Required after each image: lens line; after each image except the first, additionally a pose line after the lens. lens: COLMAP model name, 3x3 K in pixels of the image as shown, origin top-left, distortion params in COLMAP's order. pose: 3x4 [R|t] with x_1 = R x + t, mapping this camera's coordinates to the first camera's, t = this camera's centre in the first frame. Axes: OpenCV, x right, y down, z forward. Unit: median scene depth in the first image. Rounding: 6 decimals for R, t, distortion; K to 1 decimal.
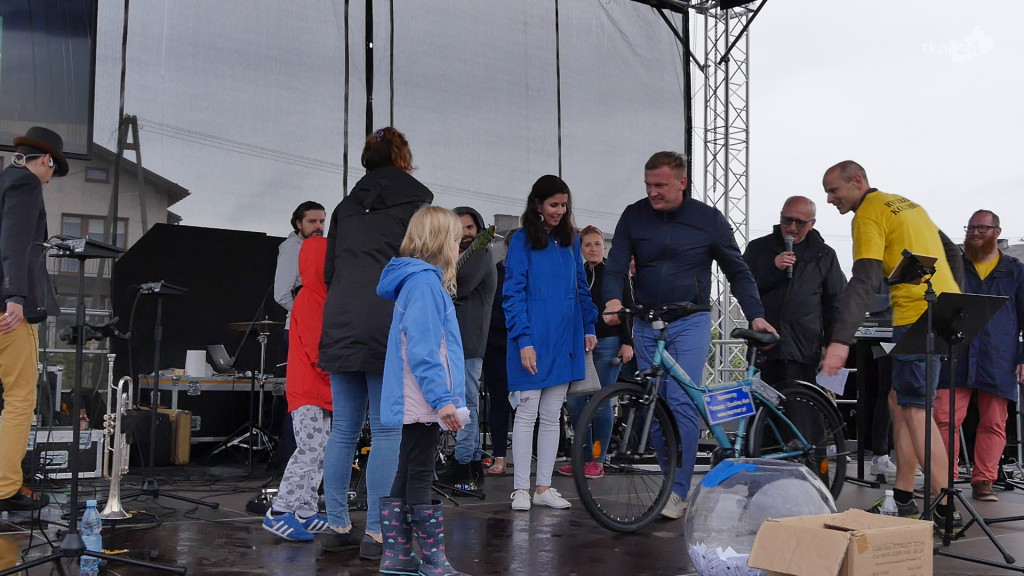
lens RADIAL K [[1151.4, 0, 512.0], [0, 1151.4, 288.0], [0, 0, 1]] dist [0.000152, -0.012065]
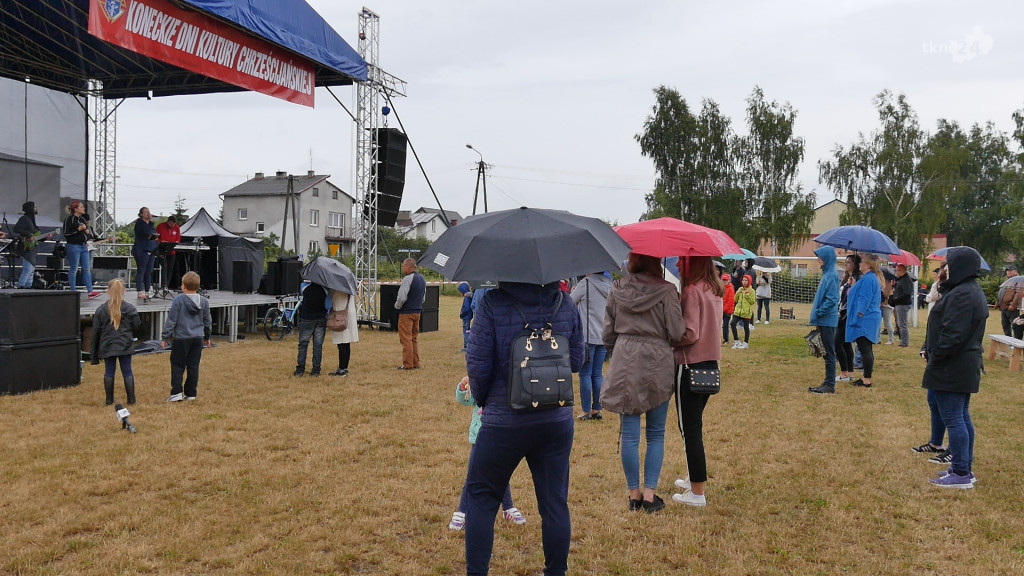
lens RADIAL K [[866.1, 0, 512.0], [0, 866.1, 288.0], [0, 0, 1]] dist [-0.044910, 0.005985]
pose [[0.803132, -0.017071, 0.595557, -0.182196], [-0.049980, 0.994136, 0.095896, -0.070889], [-0.593701, -0.106783, 0.797569, -0.861224]]
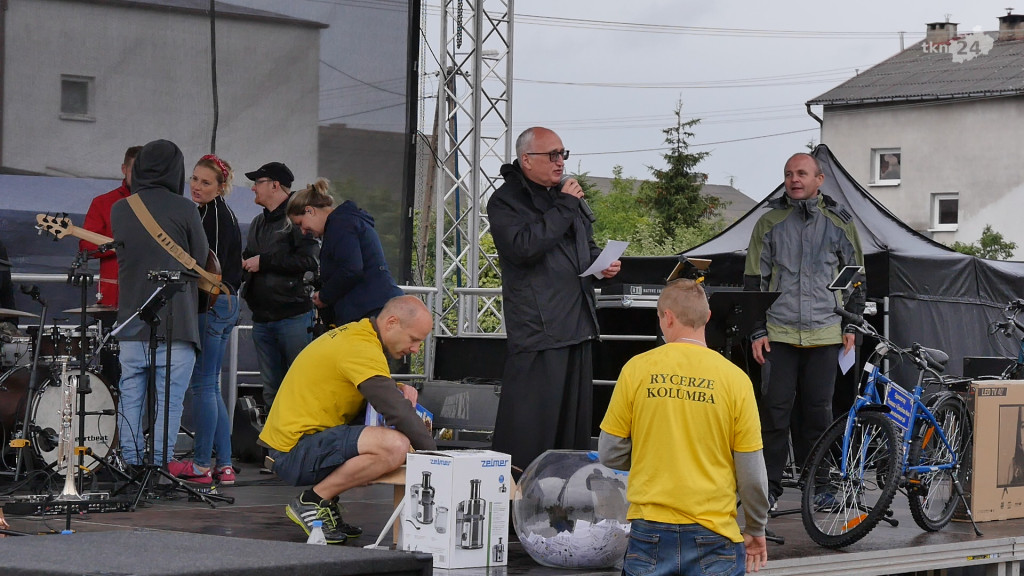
lens RADIAL K [[2955.2, 0, 512.0], [0, 2955.2, 288.0], [0, 0, 1]] dist [0.156331, 0.372185]
pose [[0.975915, 0.003081, 0.218131, -0.143000], [-0.018430, 0.997490, 0.068367, -0.063141], [-0.217373, -0.070740, 0.973522, -0.566138]]
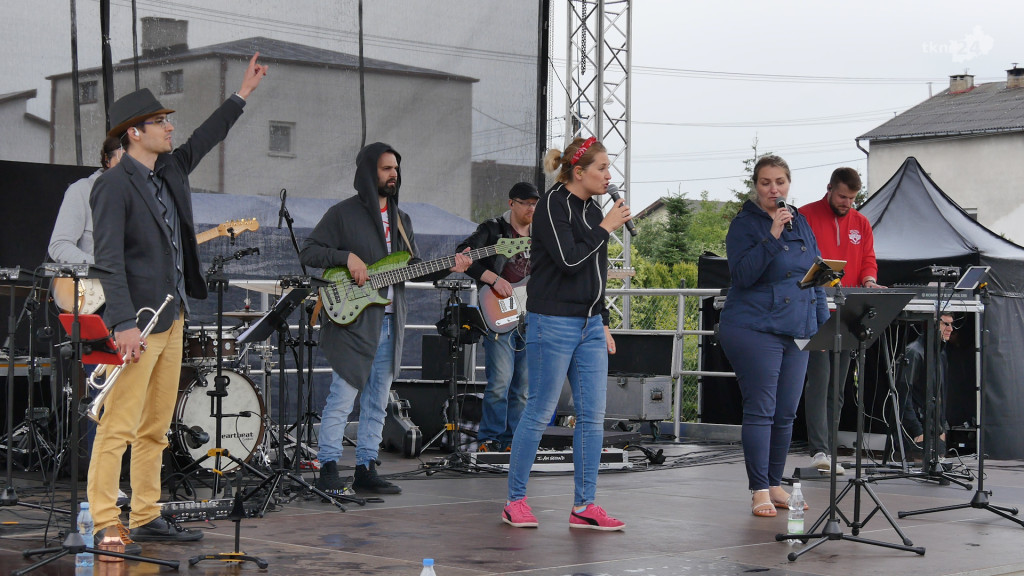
lens RADIAL K [[2223.9, 0, 512.0], [0, 2223.9, 288.0], [0, 0, 1]] dist [0.032420, -0.216924]
pose [[0.985567, -0.004332, 0.169233, -0.093454], [-0.007644, 0.997514, 0.070049, -0.047835], [-0.169116, -0.070331, 0.983084, -0.320514]]
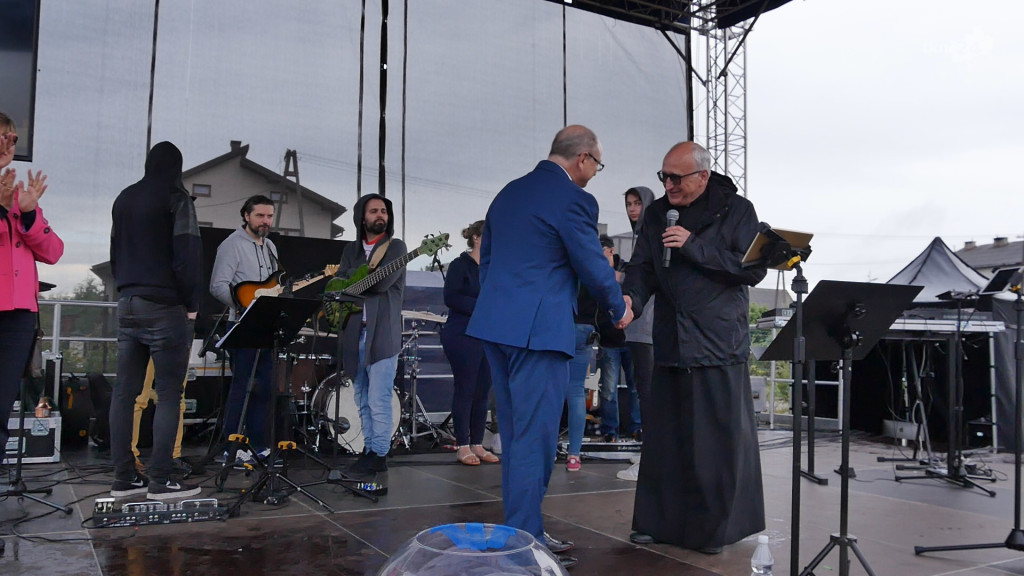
lens RADIAL K [[866.1, 0, 512.0], [0, 866.1, 288.0], [0, 0, 1]] dist [-0.044910, 0.005985]
pose [[0.992398, -0.007962, -0.122812, 0.081745], [0.009022, 0.999927, 0.008078, 0.000701], [0.122739, -0.009125, 0.992397, 0.141574]]
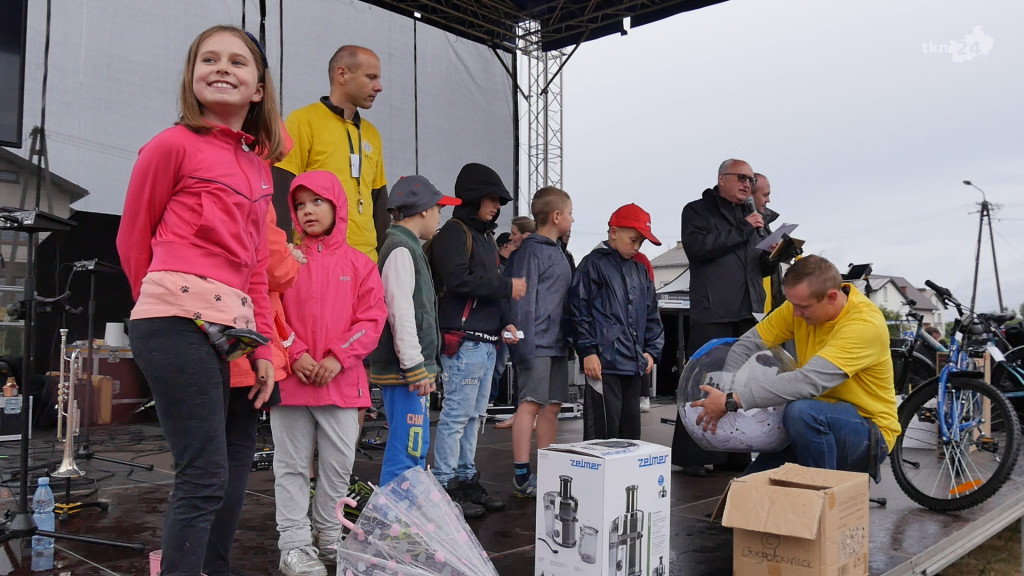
lens RADIAL K [[866.1, 0, 512.0], [0, 866.1, 288.0], [0, 0, 1]] dist [-0.044910, 0.005985]
pose [[0.982095, -0.000795, 0.188384, -0.031480], [-0.002636, 0.999835, 0.017963, 0.002283], [-0.188367, -0.018137, 0.981931, 0.061334]]
